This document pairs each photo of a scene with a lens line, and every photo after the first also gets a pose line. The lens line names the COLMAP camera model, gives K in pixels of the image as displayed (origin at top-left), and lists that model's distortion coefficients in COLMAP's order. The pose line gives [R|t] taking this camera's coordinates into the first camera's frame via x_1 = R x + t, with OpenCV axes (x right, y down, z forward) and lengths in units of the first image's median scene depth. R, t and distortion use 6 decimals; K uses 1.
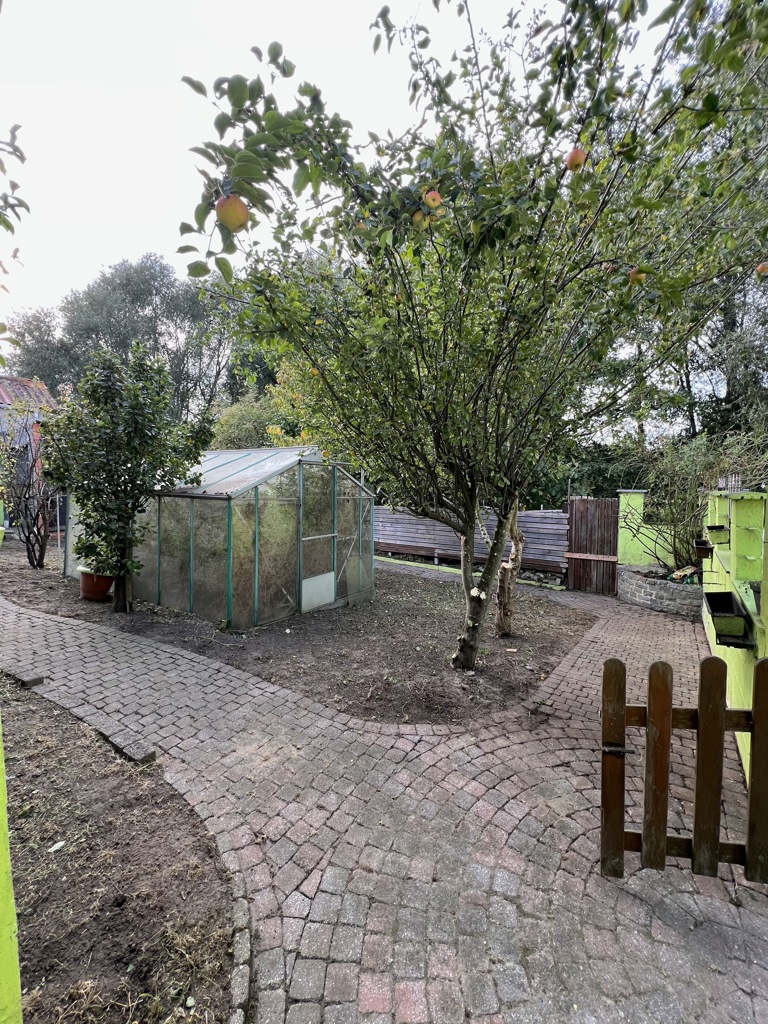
lens RADIAL K [[407.2, 0, 384.0], [0, 407.2, 512.0], [0, 0, 1]] dist [-0.001461, -0.000335]
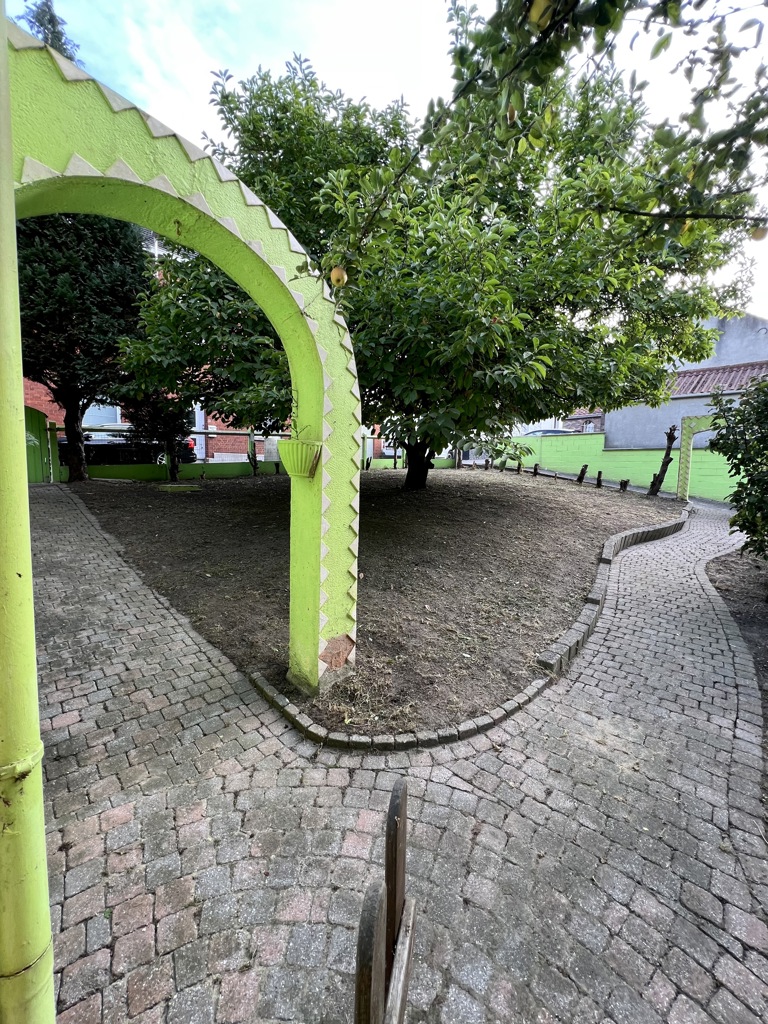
lens RADIAL K [[407.2, 0, 384.0], [0, 407.2, 512.0], [0, 0, 1]] dist [-0.001461, -0.000335]
pose [[-0.179075, 0.098457, -0.978897, 0.769130], [-0.084658, 0.989747, 0.115035, 0.062974], [0.980186, 0.103472, -0.168904, 0.804001]]
